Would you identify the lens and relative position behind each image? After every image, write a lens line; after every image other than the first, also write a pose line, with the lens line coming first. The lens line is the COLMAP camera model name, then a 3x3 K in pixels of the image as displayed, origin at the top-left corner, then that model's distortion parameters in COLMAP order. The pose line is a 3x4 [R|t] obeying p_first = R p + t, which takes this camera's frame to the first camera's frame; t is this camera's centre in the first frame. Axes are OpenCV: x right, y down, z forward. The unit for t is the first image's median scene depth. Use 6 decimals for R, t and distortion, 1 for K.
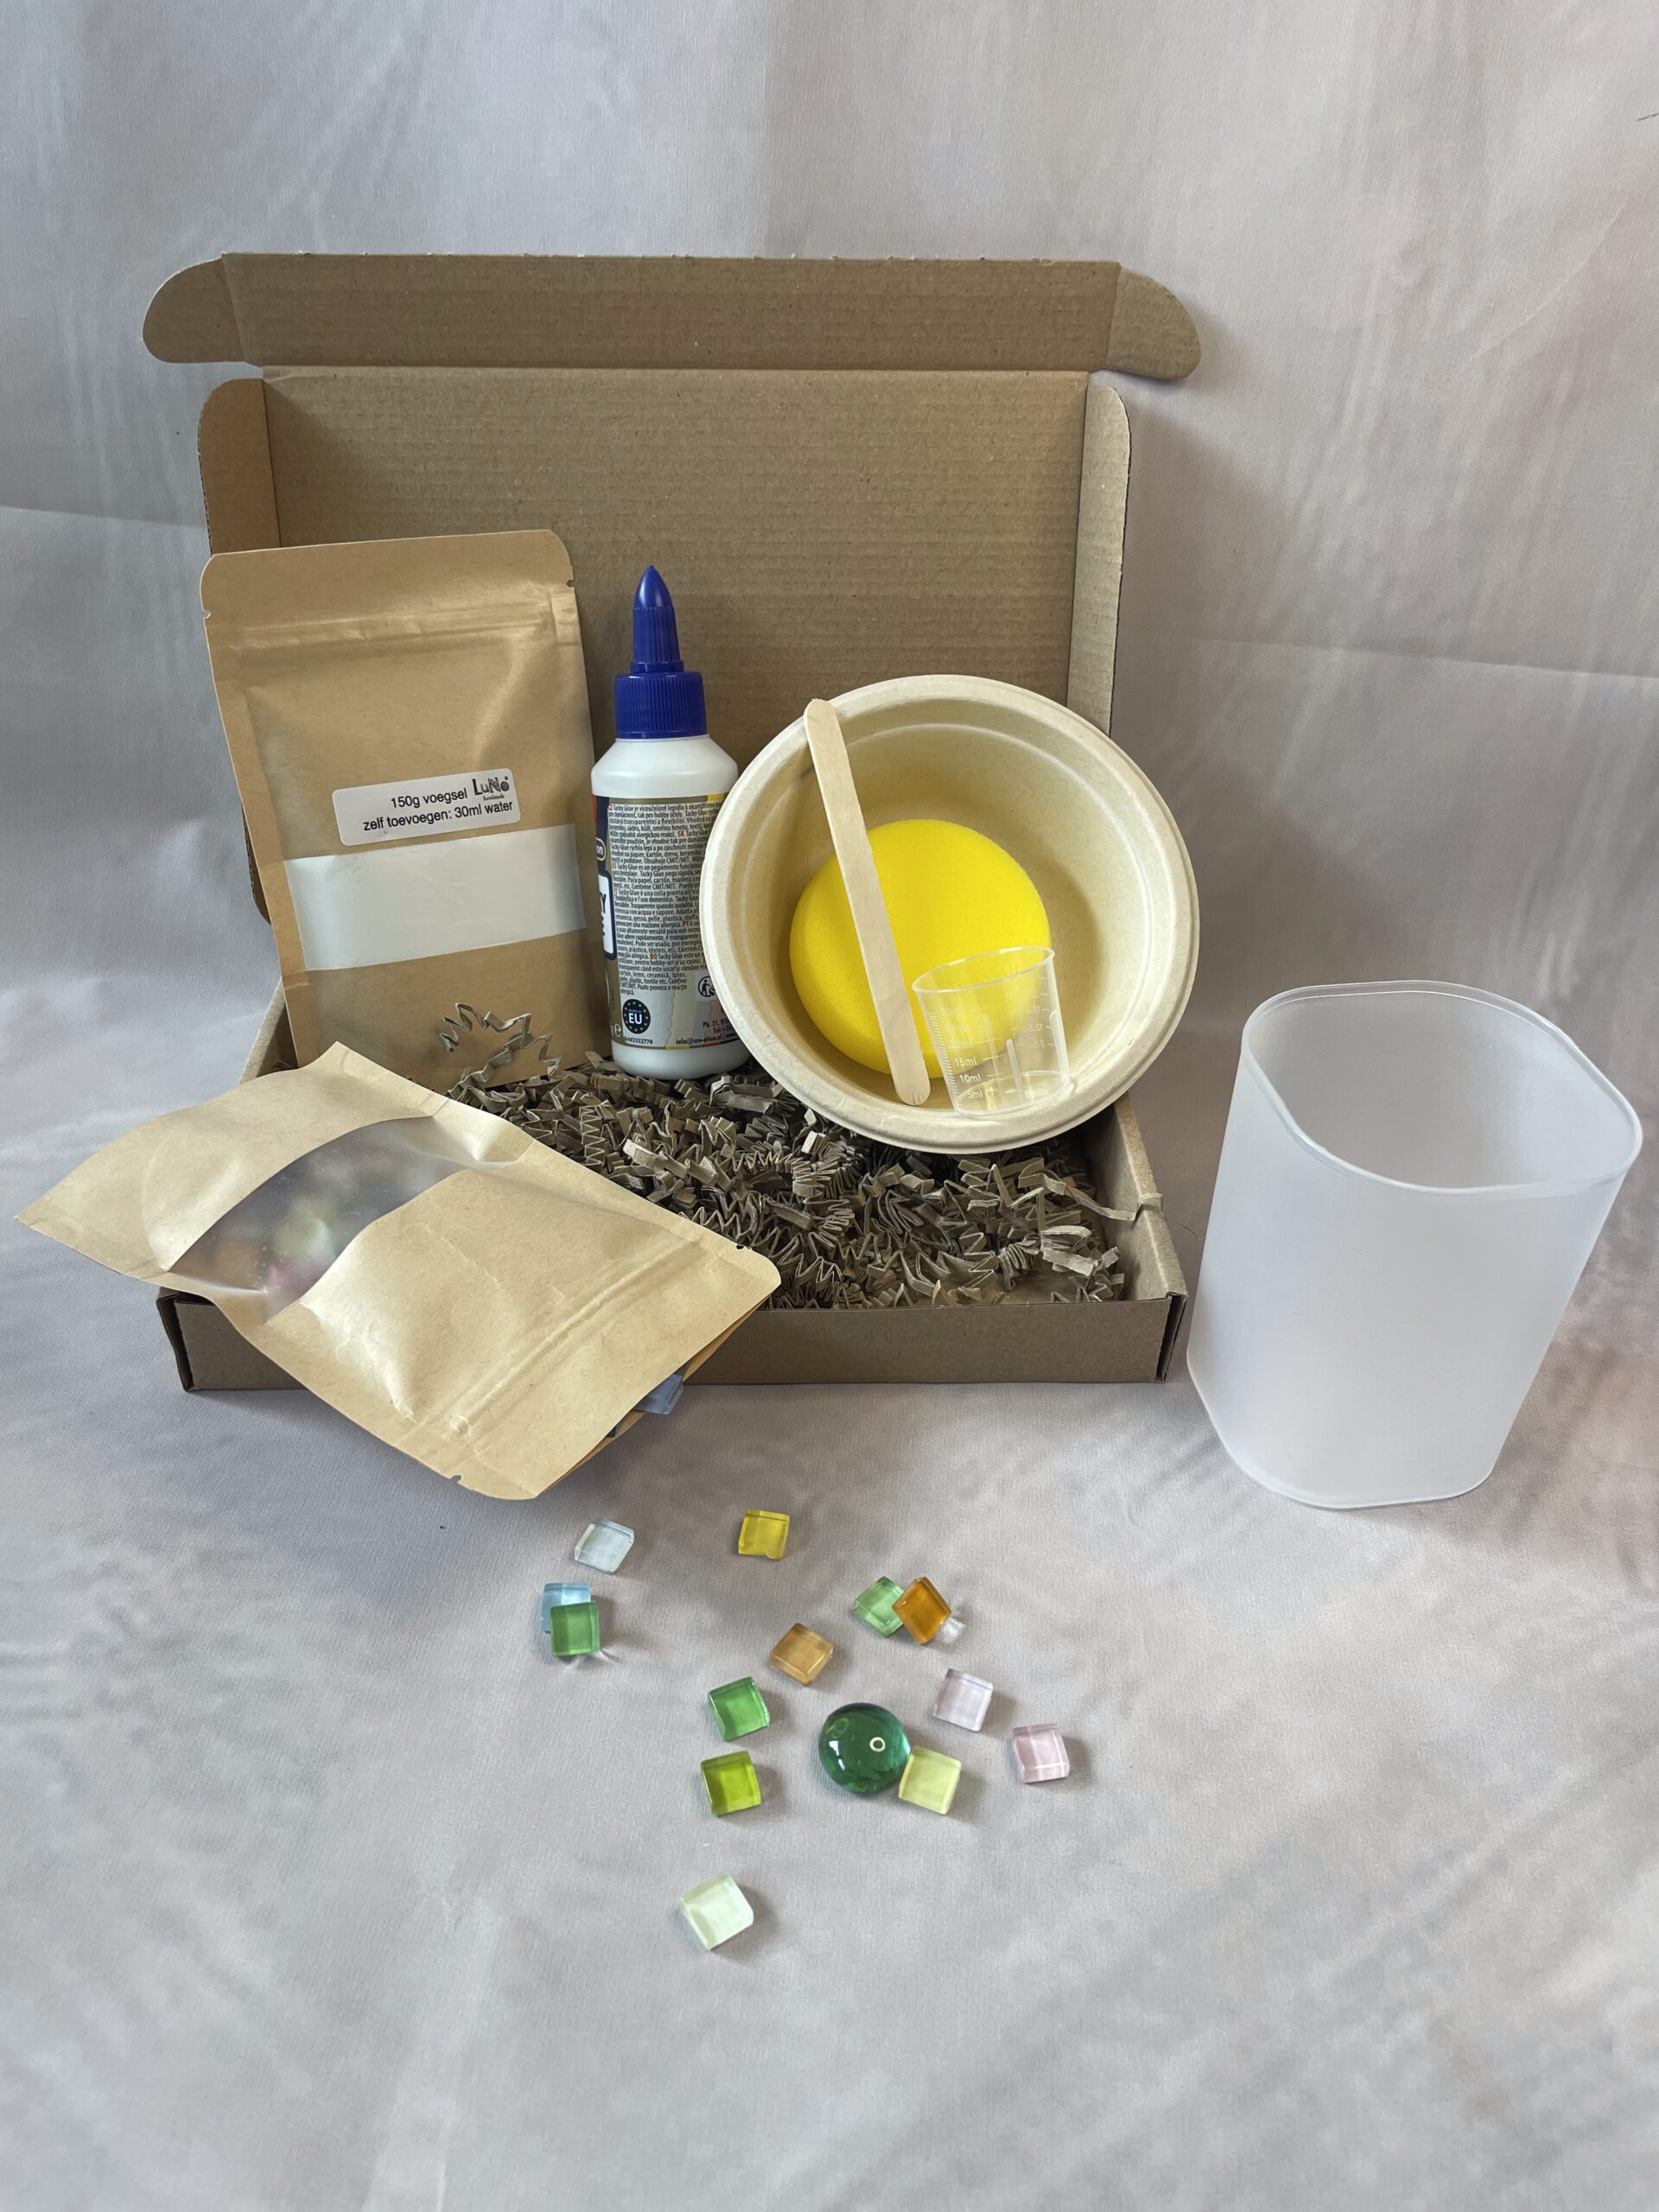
lens RADIAL K [[1753.2, 0, 790.9], [0, 1753.2, 1115.1], [0, 0, 1]] dist [0.066967, -0.123203]
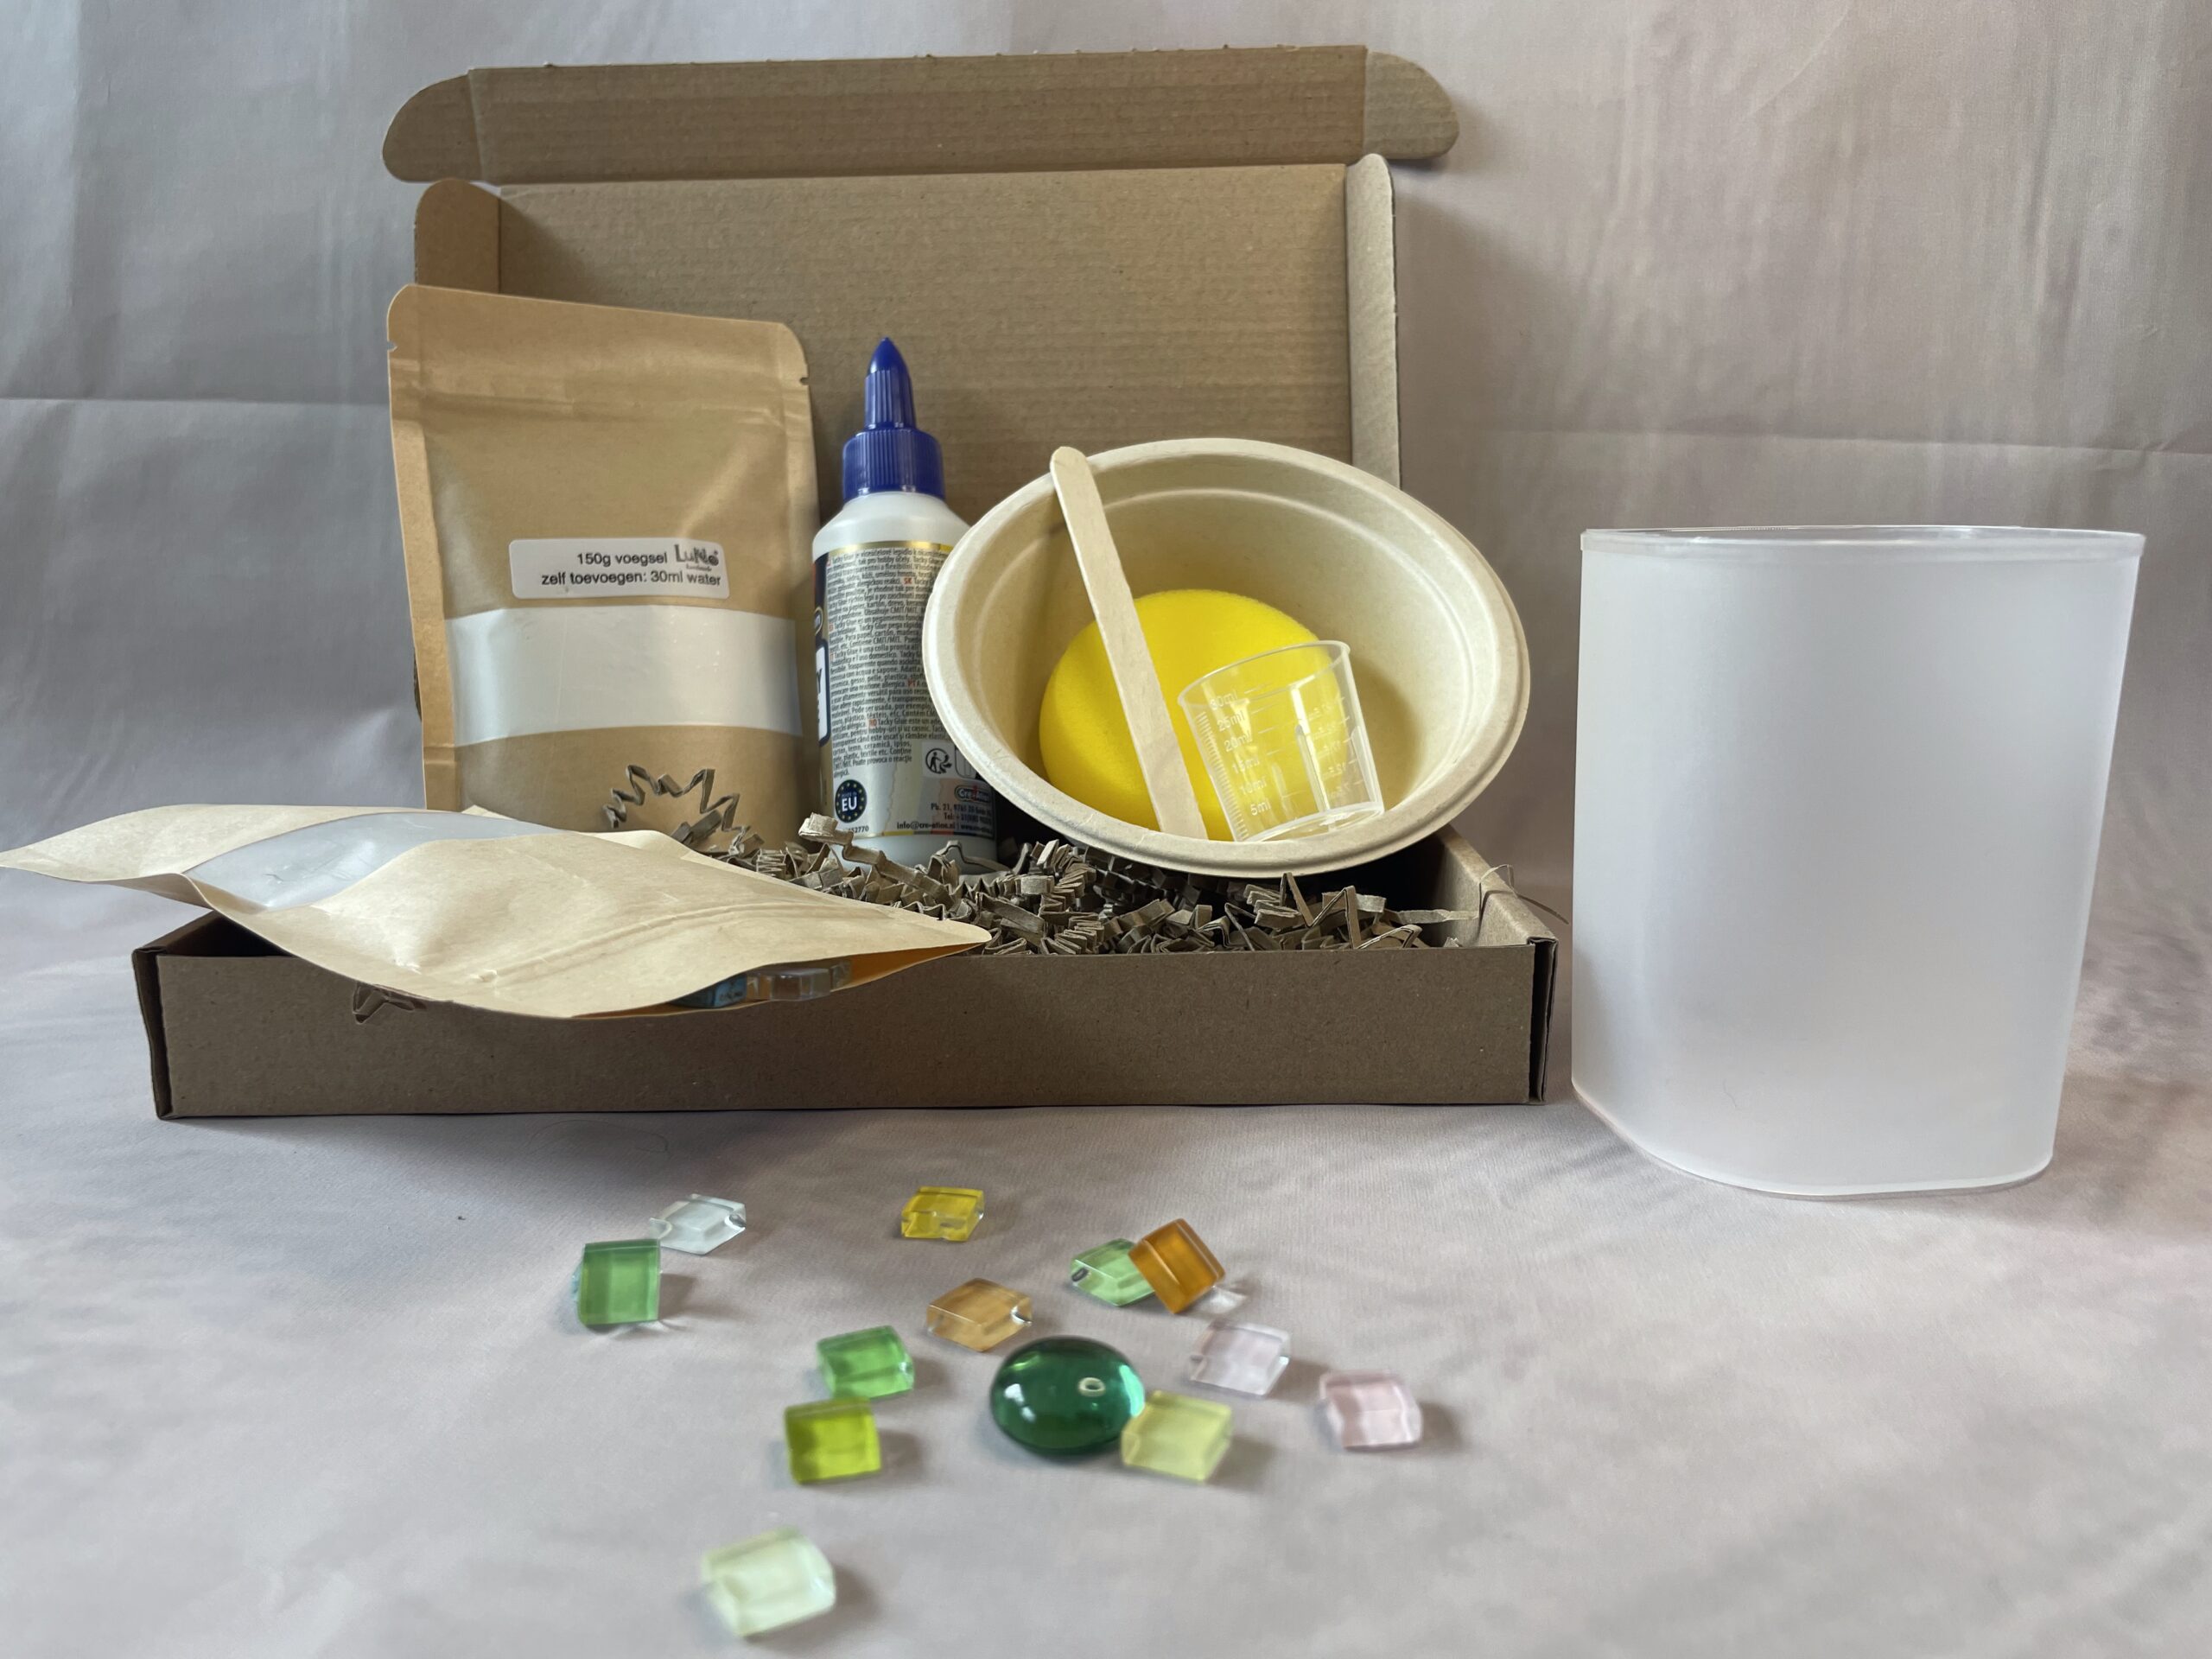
lens RADIAL K [[1753.2, 0, 1090.8], [0, 1753.2, 807.9], [0, 0, 1]] dist [0.066967, -0.123203]
pose [[0.999134, -0.023850, -0.034109, 0.053837], [0.006410, 0.897936, -0.440080, 0.319779], [0.041124, 0.439480, 0.897311, 0.282855]]
